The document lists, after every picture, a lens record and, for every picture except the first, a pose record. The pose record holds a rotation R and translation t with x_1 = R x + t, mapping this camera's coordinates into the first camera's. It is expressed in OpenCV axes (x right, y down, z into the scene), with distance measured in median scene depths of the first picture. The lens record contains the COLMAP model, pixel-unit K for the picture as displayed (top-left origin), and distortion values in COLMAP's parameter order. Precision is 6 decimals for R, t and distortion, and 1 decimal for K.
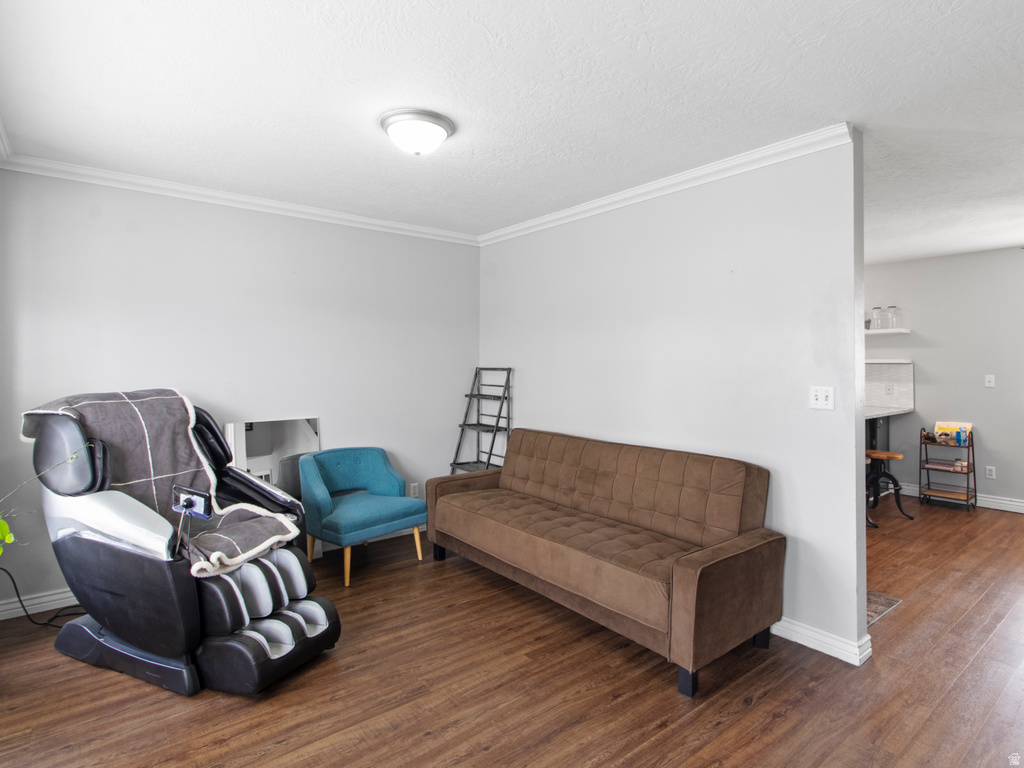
lens RADIAL K [[540.2, 0, 521.2], [0, 540.2, 361.1], [0, 0, 1]] dist [-0.002841, 0.000635]
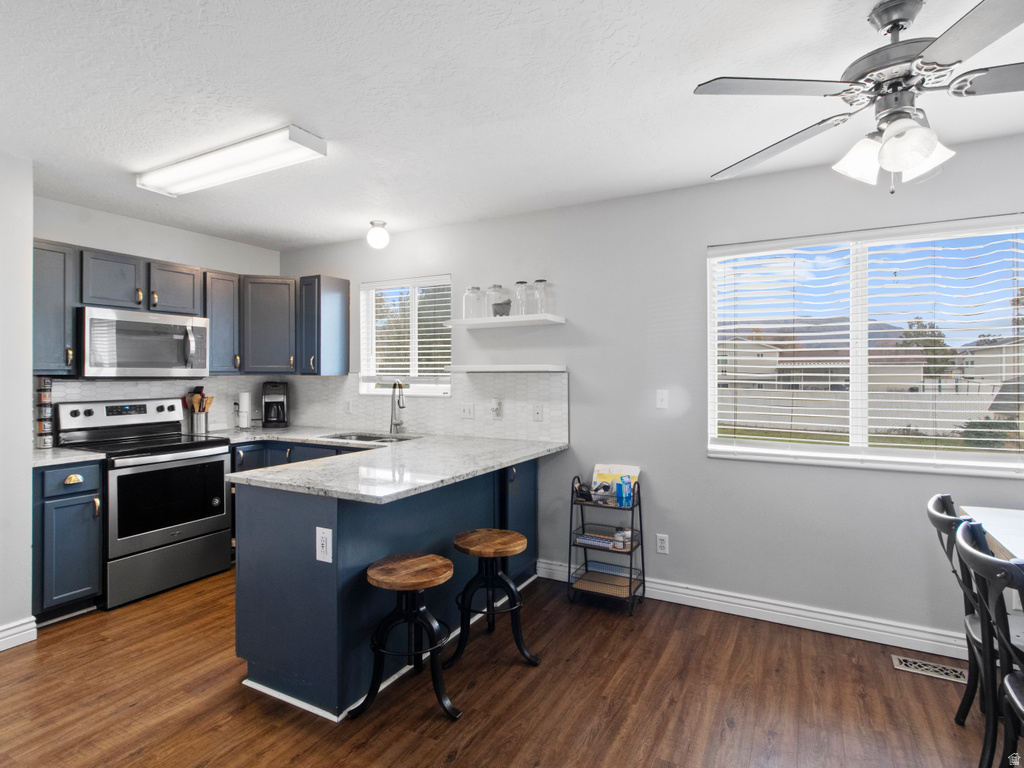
lens RADIAL K [[540.2, 0, 516.9], [0, 540.2, 381.7], [0, 0, 1]] dist [-0.002841, 0.000635]
pose [[0.920570, -0.004667, 0.390549, 0.445786], [-0.000897, 0.999901, 0.014063, 0.007318], [-0.390575, -0.013297, 0.920475, 0.464649]]
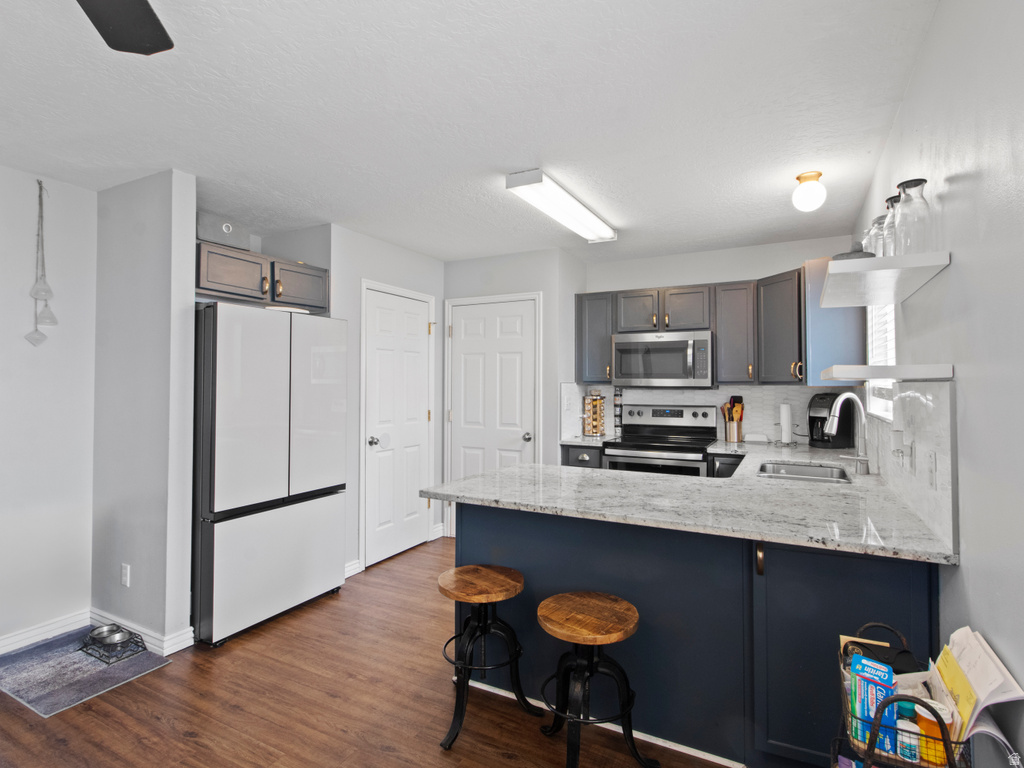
lens RADIAL K [[540.2, 0, 516.0], [0, 540.2, 379.5], [0, 0, 1]] dist [-0.002841, 0.000635]
pose [[0.392561, -0.006134, -0.919705, 0.922322], [0.000315, 0.999979, -0.006535, 0.006259], [0.919726, 0.002276, 0.392555, 0.737895]]
